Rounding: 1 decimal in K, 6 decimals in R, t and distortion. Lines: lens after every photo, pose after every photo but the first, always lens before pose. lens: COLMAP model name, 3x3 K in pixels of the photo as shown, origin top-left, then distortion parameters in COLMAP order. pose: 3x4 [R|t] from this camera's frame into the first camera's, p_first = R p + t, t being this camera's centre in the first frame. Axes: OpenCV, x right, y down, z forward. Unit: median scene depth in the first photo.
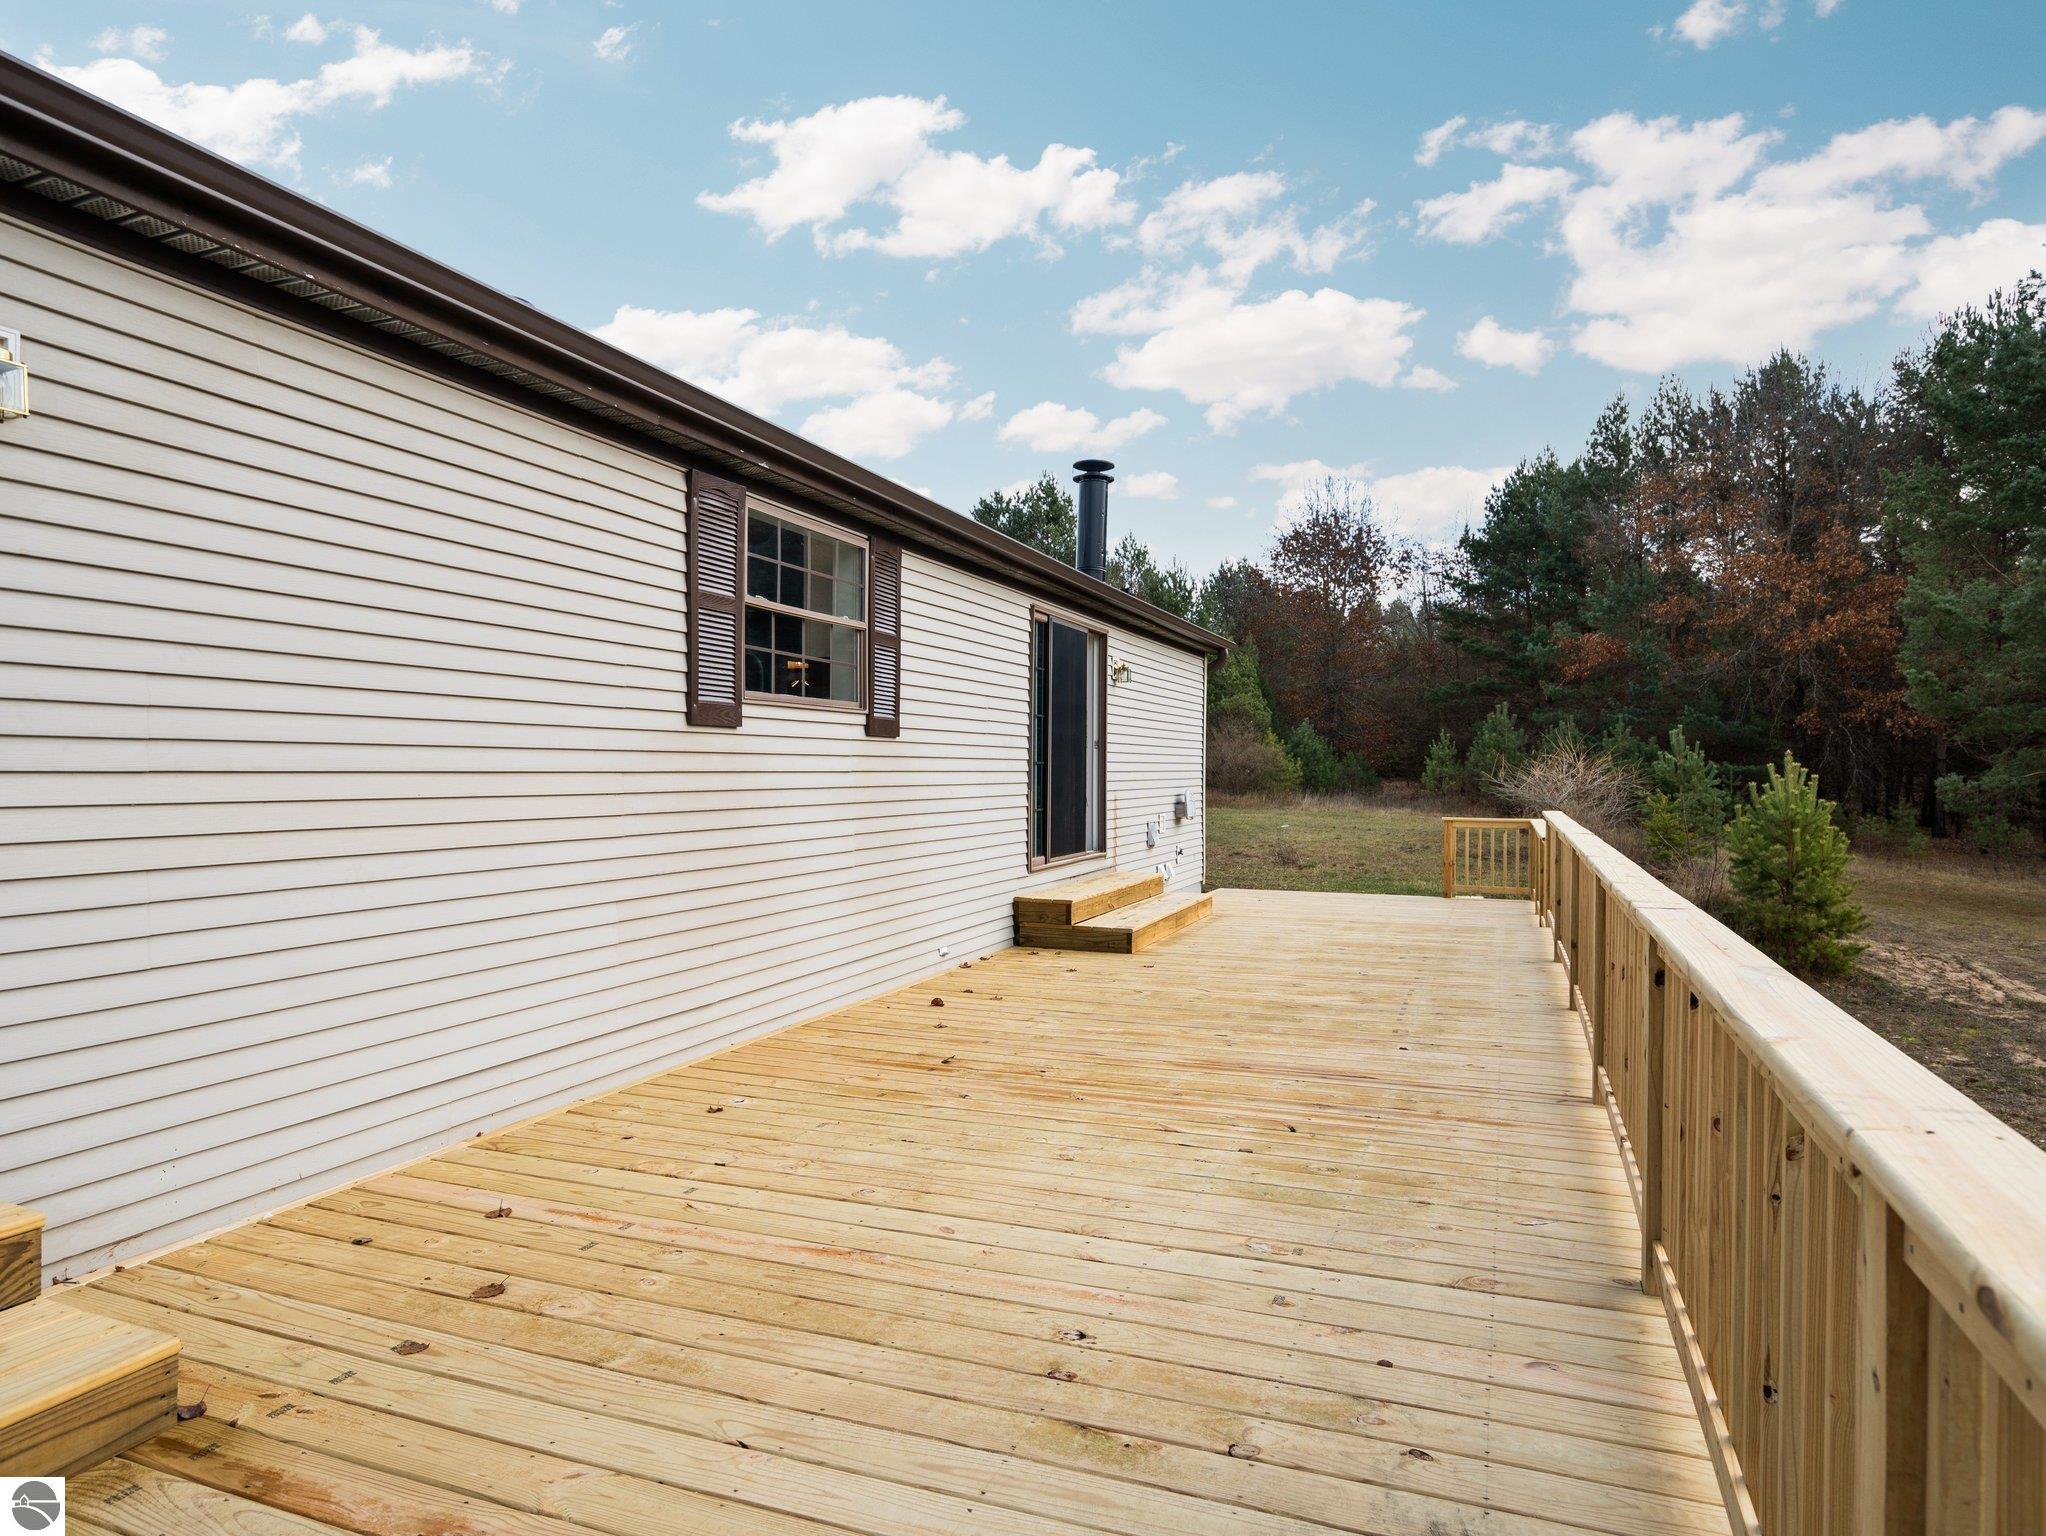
lens RADIAL K [[1226.7, 0, 1023.0], [0, 1226.7, 768.0], [0, 0, 1]] dist [0.000846, 0.001415]
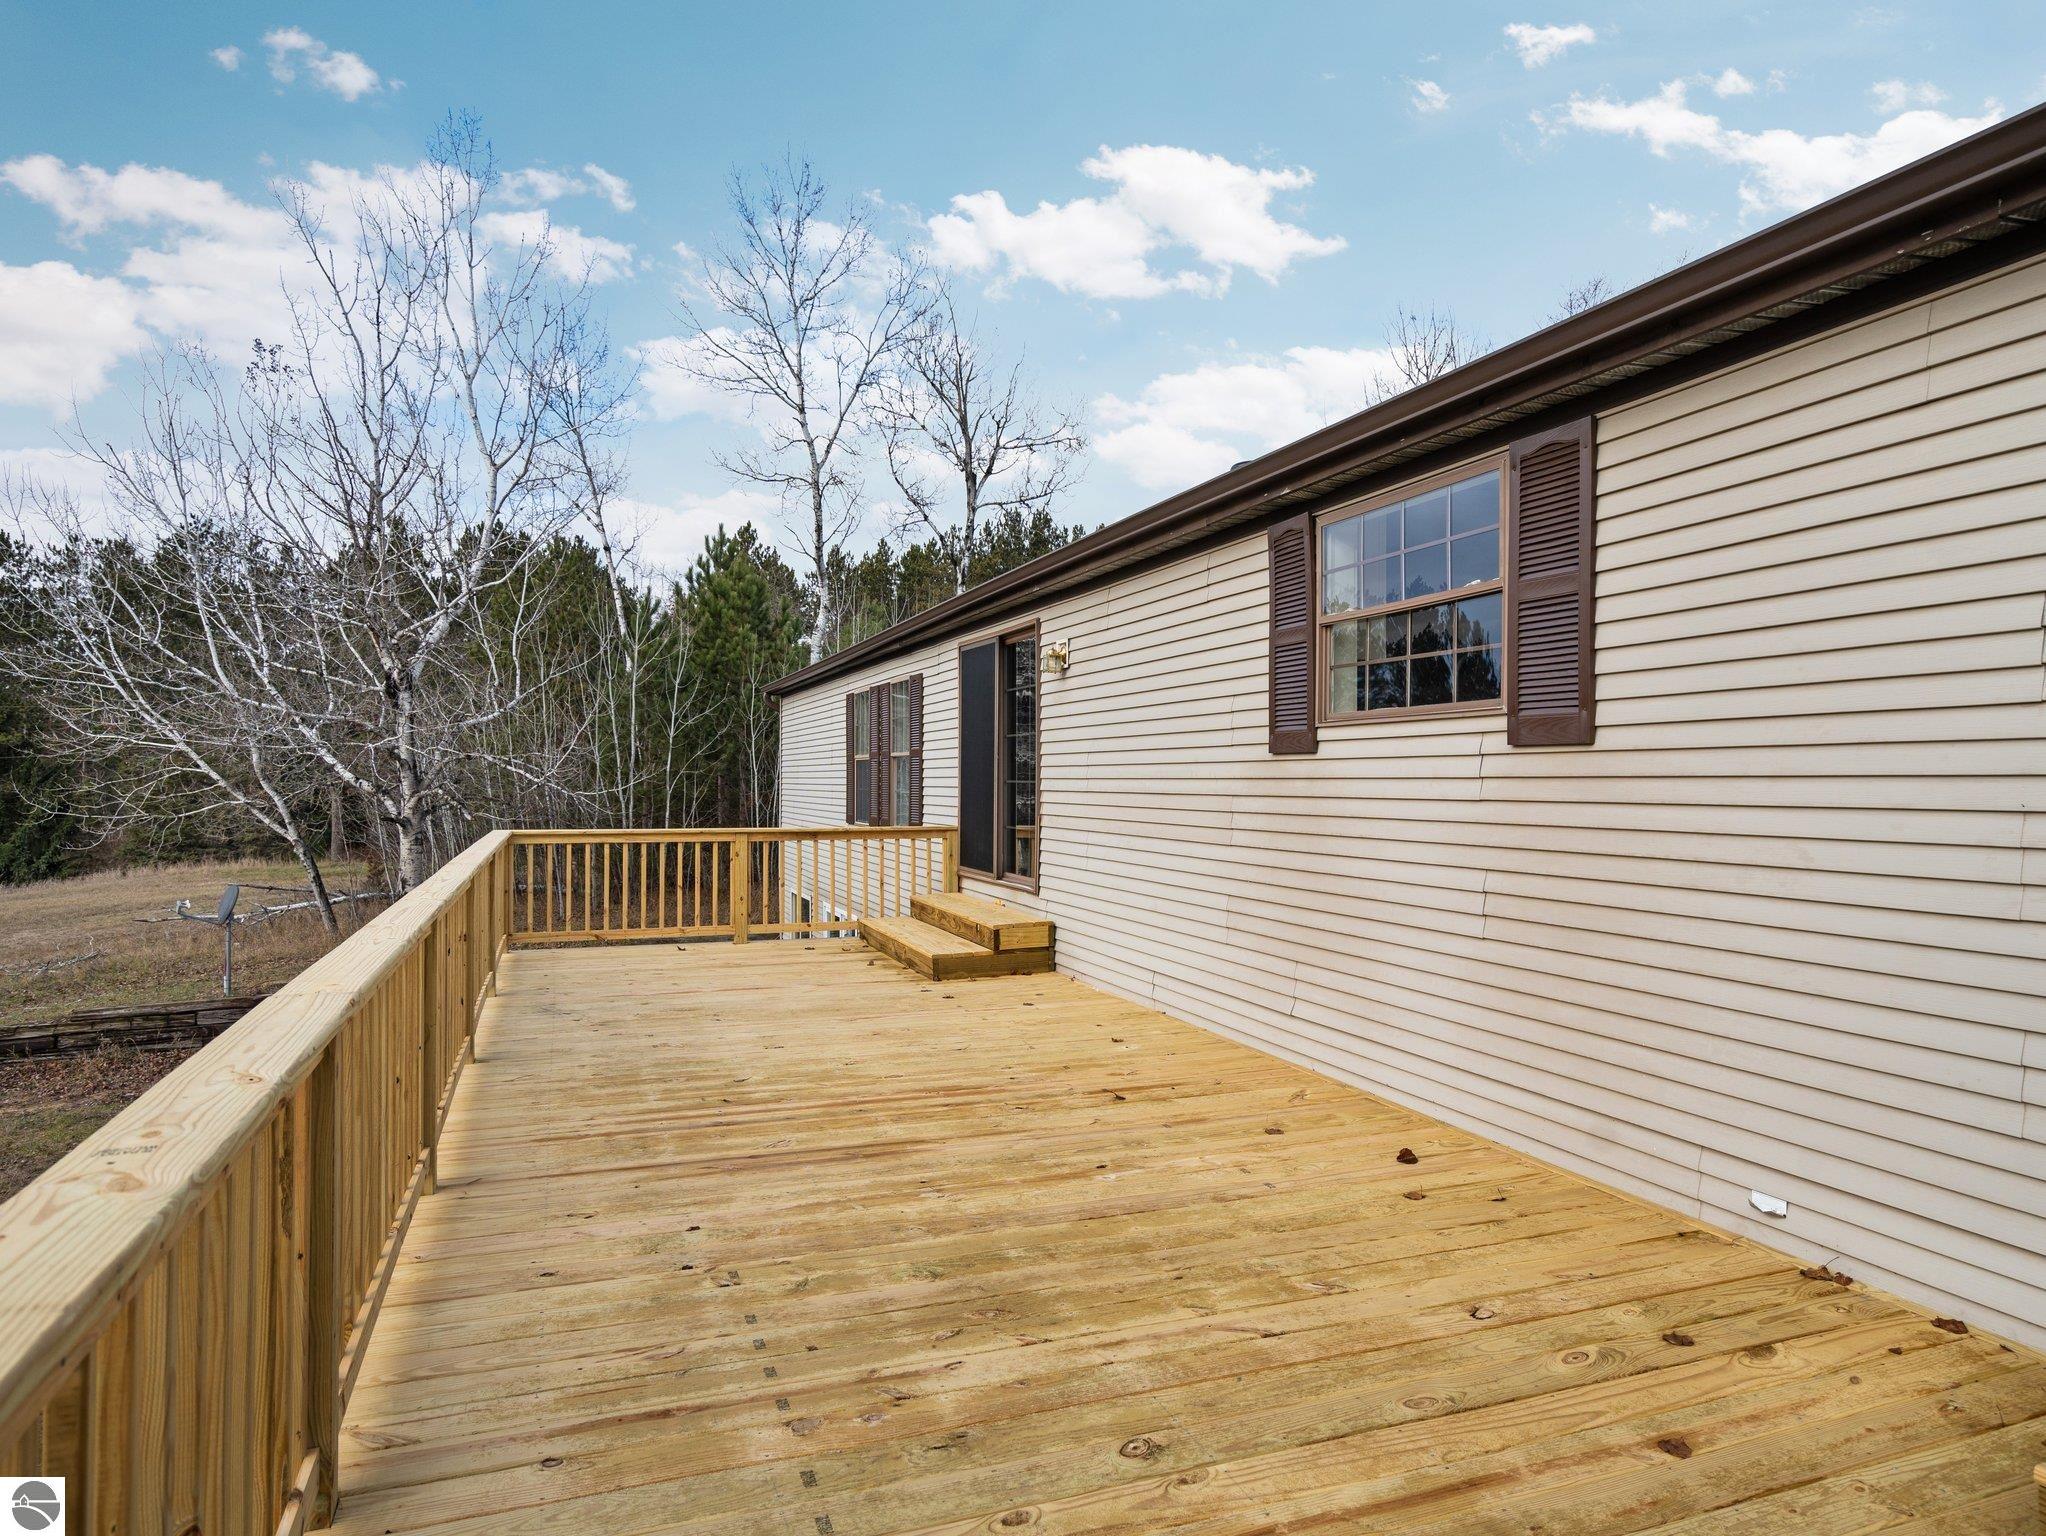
lens RADIAL K [[1242.2, 0, 1010.5], [0, 1242.2, 769.5], [0, 0, 1]] dist [-0.000989, 0.002927]
pose [[-0.745002, -0.012309, -0.666949, 0.163323], [-0.006416, 0.999916, -0.011288, -0.001655], [0.667031, -0.004131, -0.745018, 0.417022]]
